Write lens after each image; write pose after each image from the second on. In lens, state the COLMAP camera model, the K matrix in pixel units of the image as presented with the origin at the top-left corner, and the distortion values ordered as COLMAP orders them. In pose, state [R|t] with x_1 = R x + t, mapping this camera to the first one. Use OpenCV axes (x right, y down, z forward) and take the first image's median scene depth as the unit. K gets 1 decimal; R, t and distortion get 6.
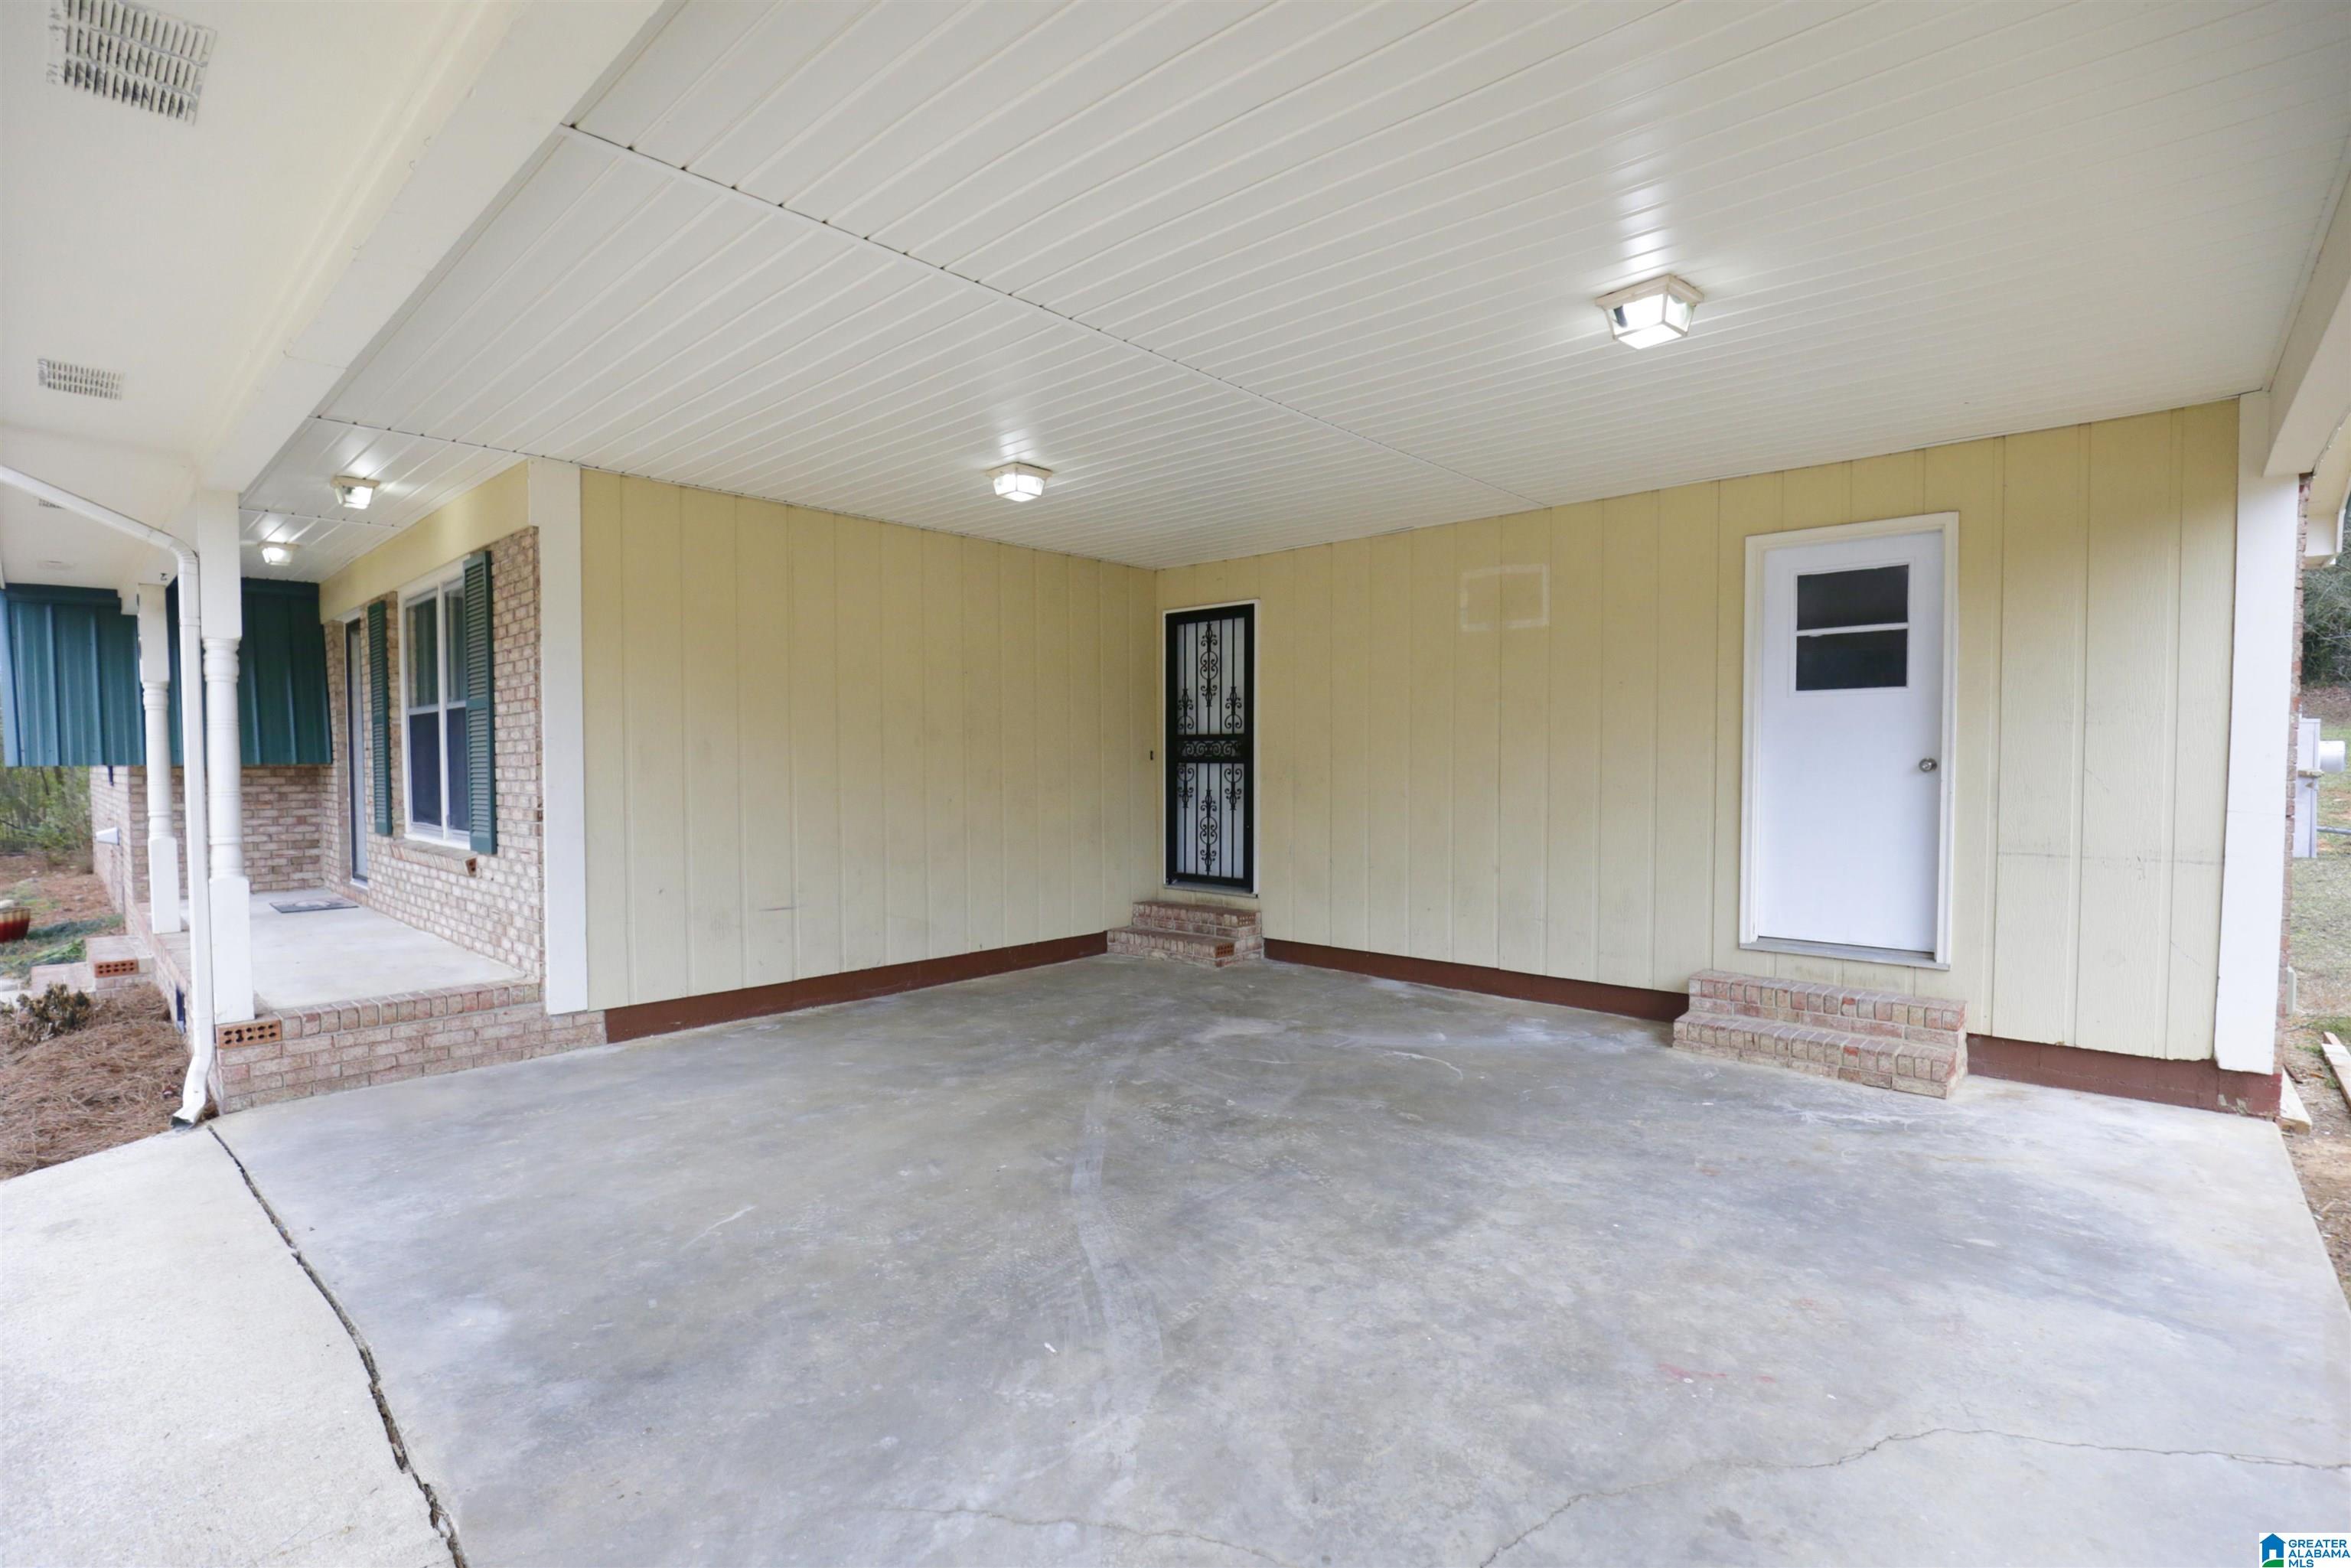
lens RADIAL K [[1088.6, 0, 1193.0], [0, 1088.6, 802.8], [0, 0, 1]] dist [-0.027469, 0.001252]
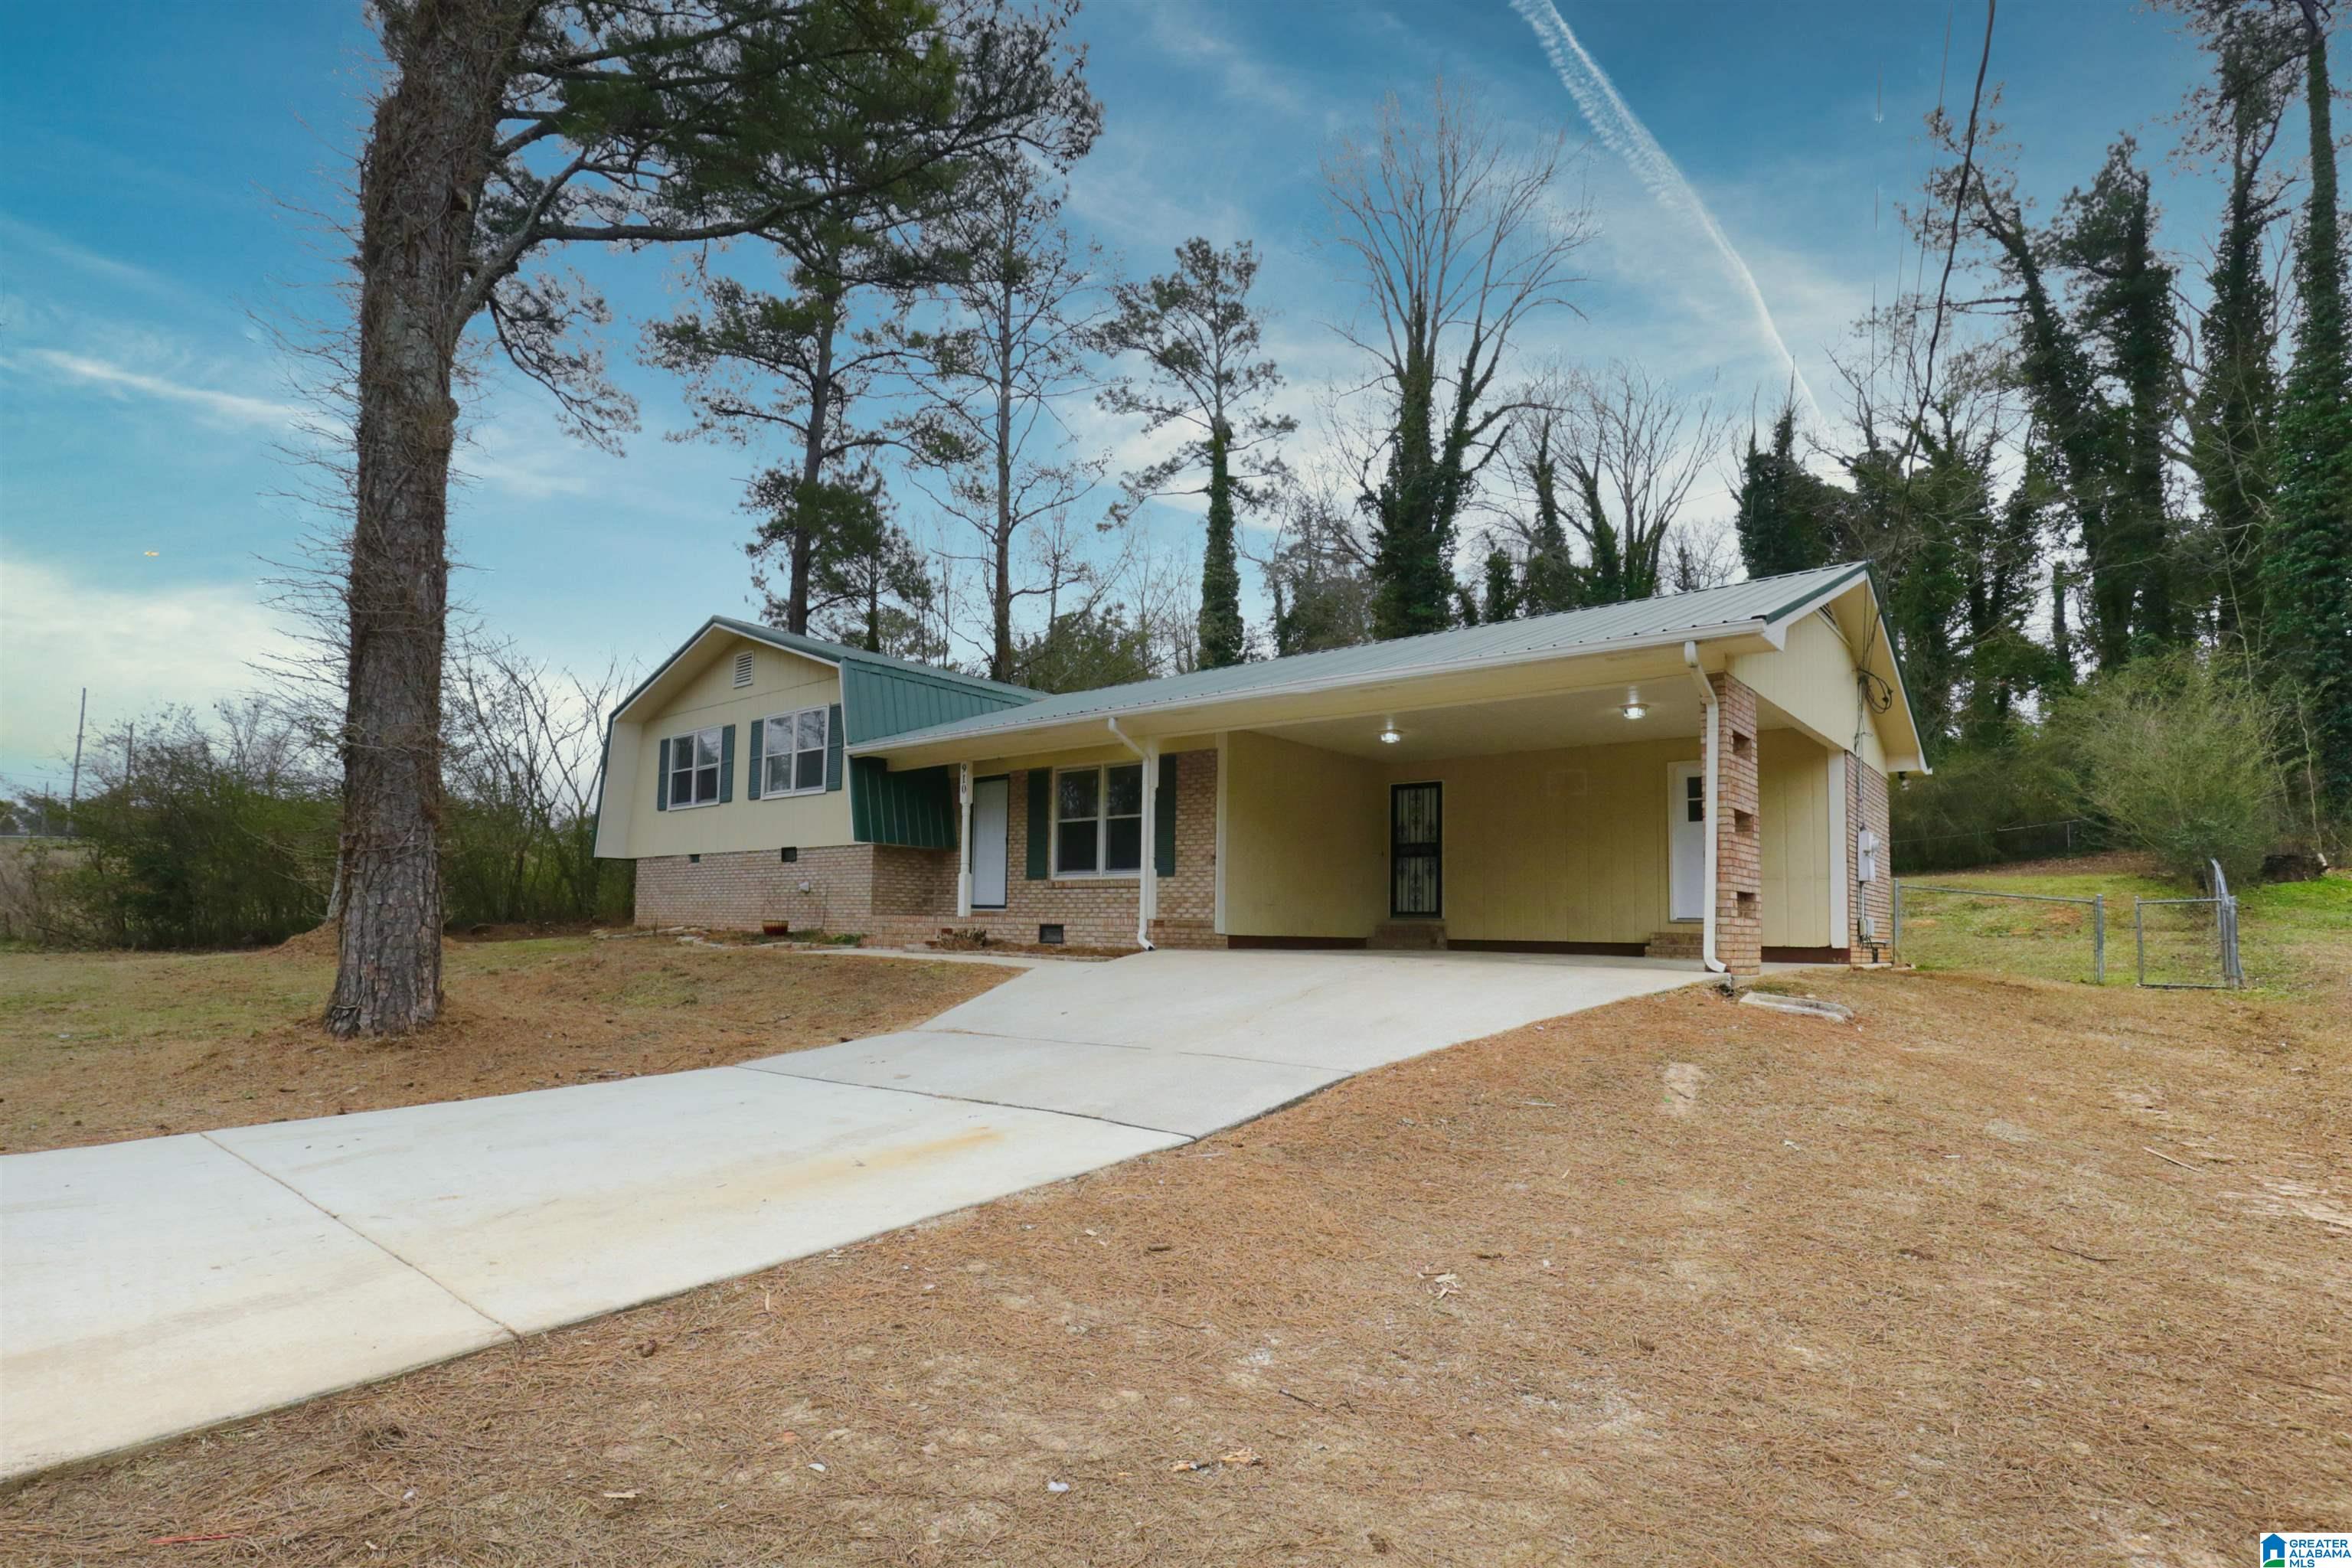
lens RADIAL K [[1089.1, 0, 1167.4], [0, 1089.1, 787.9], [0, 0, 1]] dist [-0.027469, 0.001252]
pose [[0.999461, 0.025109, 0.021164, -0.512140], [-0.021413, 0.986937, -0.159677, 0.176676], [-0.024897, 0.159137, 0.986942, -1.064676]]
